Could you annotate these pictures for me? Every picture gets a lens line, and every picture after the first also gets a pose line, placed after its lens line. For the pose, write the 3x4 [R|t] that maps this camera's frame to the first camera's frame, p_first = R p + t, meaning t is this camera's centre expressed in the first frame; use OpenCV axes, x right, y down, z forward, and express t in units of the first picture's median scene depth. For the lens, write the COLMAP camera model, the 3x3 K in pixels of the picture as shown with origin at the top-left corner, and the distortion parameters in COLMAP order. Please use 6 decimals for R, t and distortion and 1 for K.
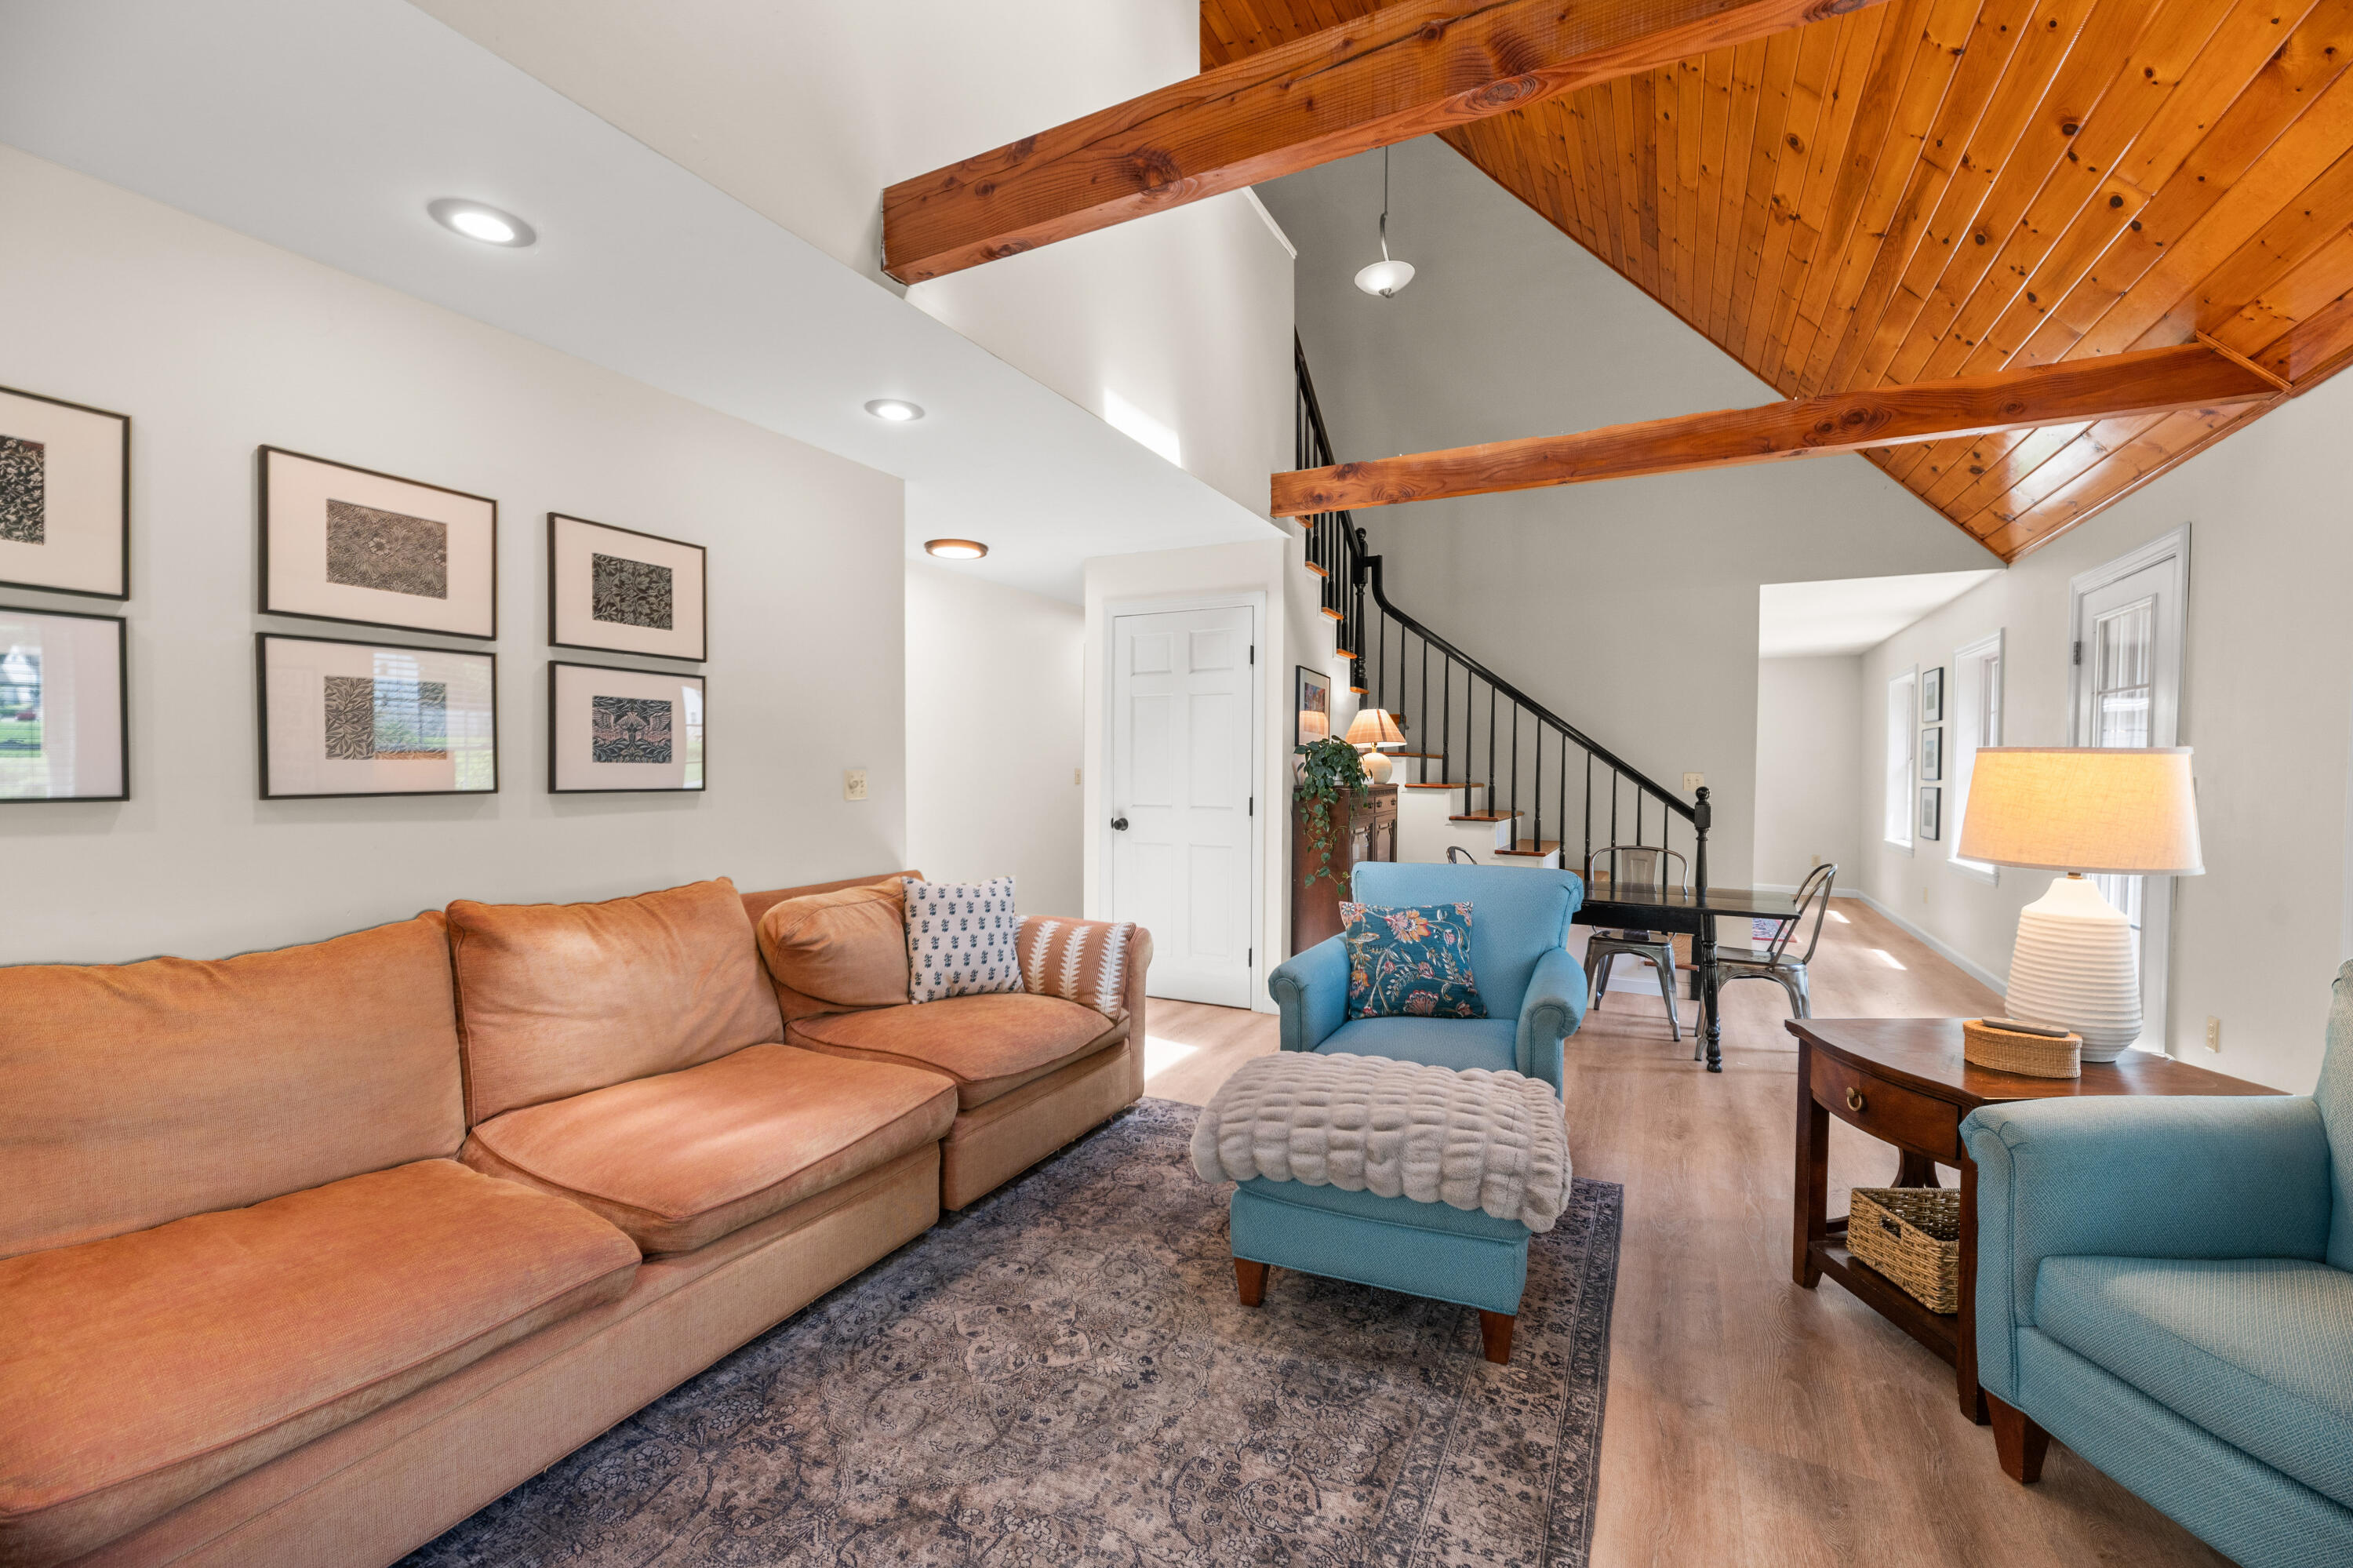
lens RADIAL K [[953.9, 0, 1174.6], [0, 953.9, 782.5], [0, 0, 1]] dist [0.025567, 0.000174]
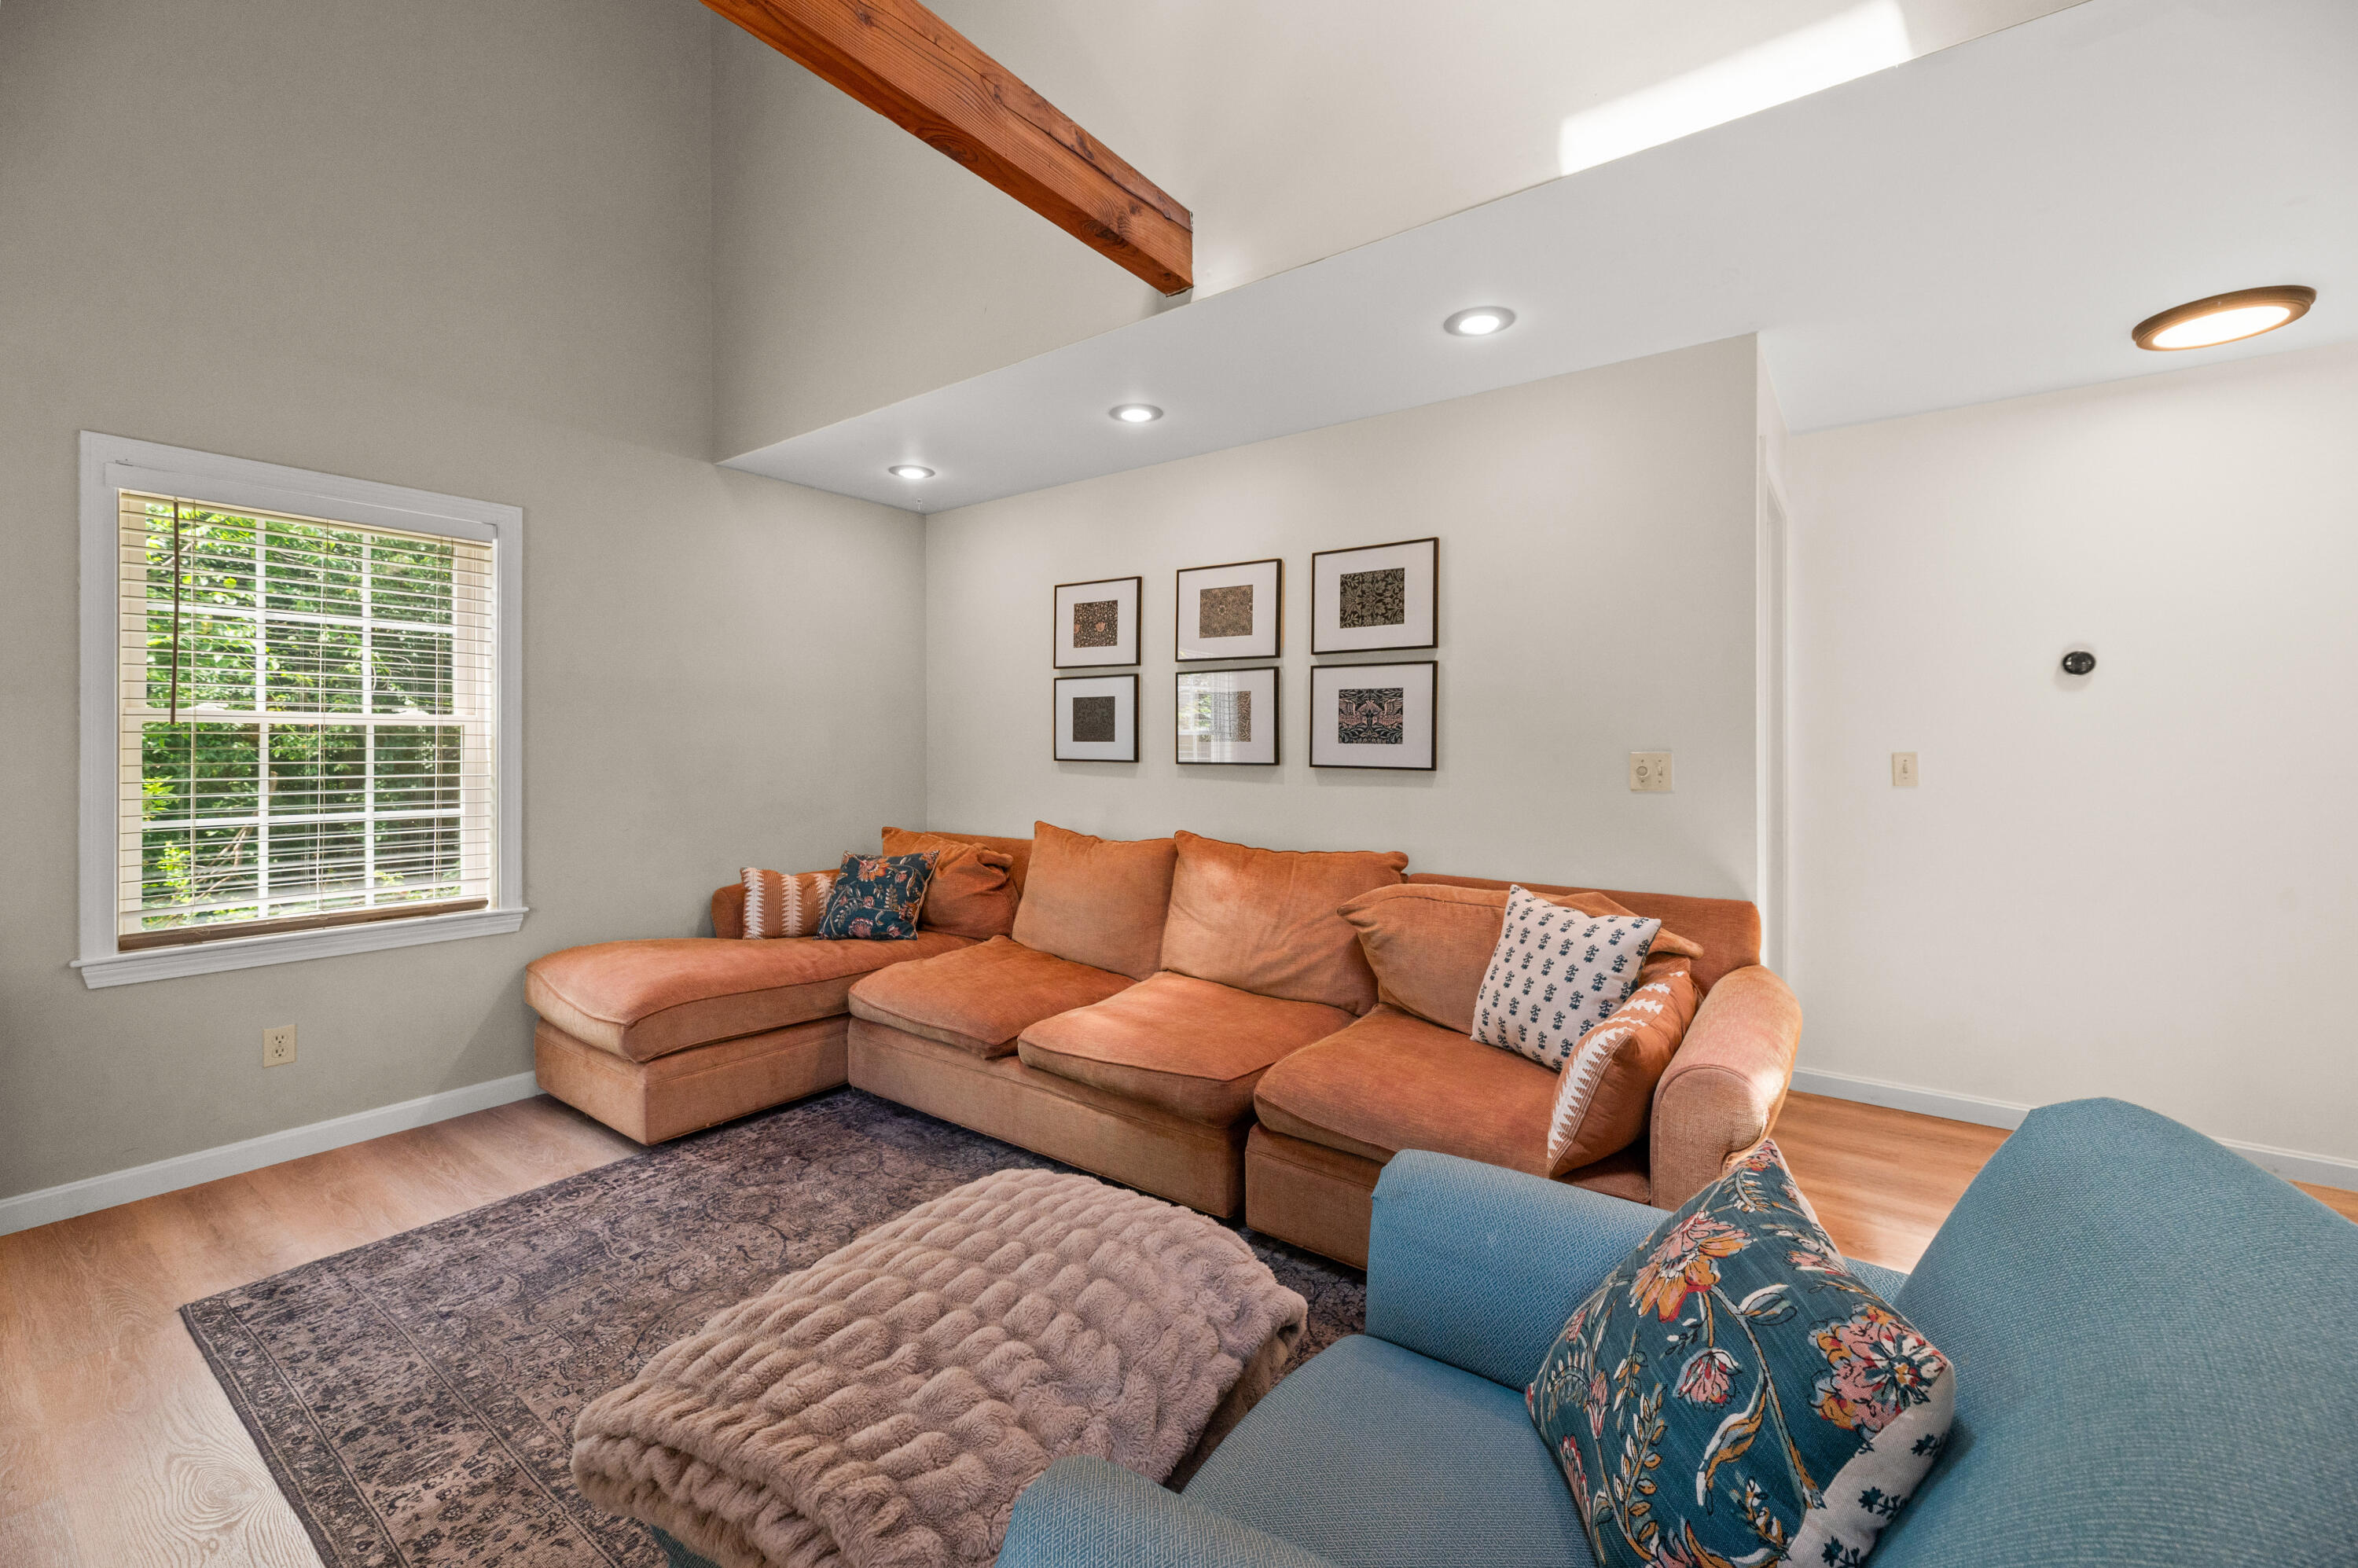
lens RADIAL K [[958.9, 0, 1197.2], [0, 958.9, 748.2], [0, 0, 1]] dist [-0.006326, -0.000003]
pose [[-0.142190, -0.007243, -0.989813, 0.646264], [-0.028355, 0.999593, -0.003241, -0.006063], [0.989433, 0.027605, -0.142337, 1.008423]]
